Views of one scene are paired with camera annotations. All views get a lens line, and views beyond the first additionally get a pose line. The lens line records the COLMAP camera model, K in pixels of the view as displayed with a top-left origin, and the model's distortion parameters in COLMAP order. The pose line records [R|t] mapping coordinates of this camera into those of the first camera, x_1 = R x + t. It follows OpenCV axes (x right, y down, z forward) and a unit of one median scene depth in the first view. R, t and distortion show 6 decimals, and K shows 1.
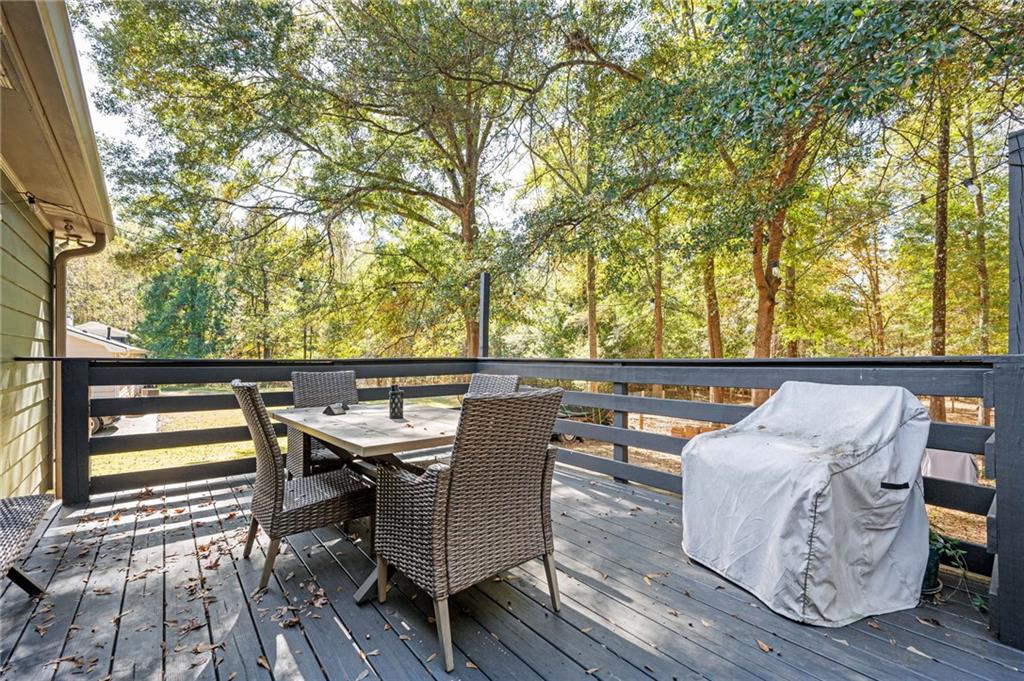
lens RADIAL K [[430.3, 0, 511.9], [0, 430.3, 356.0], [0, 0, 1]] dist [0.001014, 0.000082]
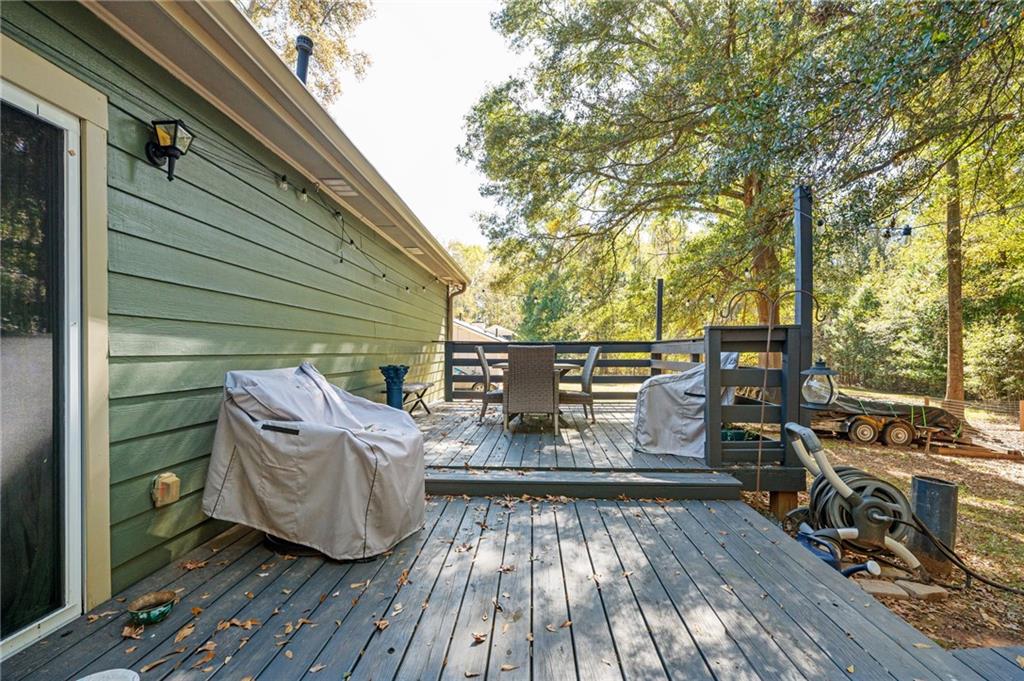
lens RADIAL K [[430.3, 0, 511.9], [0, 430.3, 356.0], [0, 0, 1]] dist [0.001014, 0.000082]
pose [[0.739972, 0.009944, -0.672564, 0.632745], [0.000181, 0.999888, 0.014983, 0.038384], [0.672638, -0.011209, 0.739887, -0.398055]]
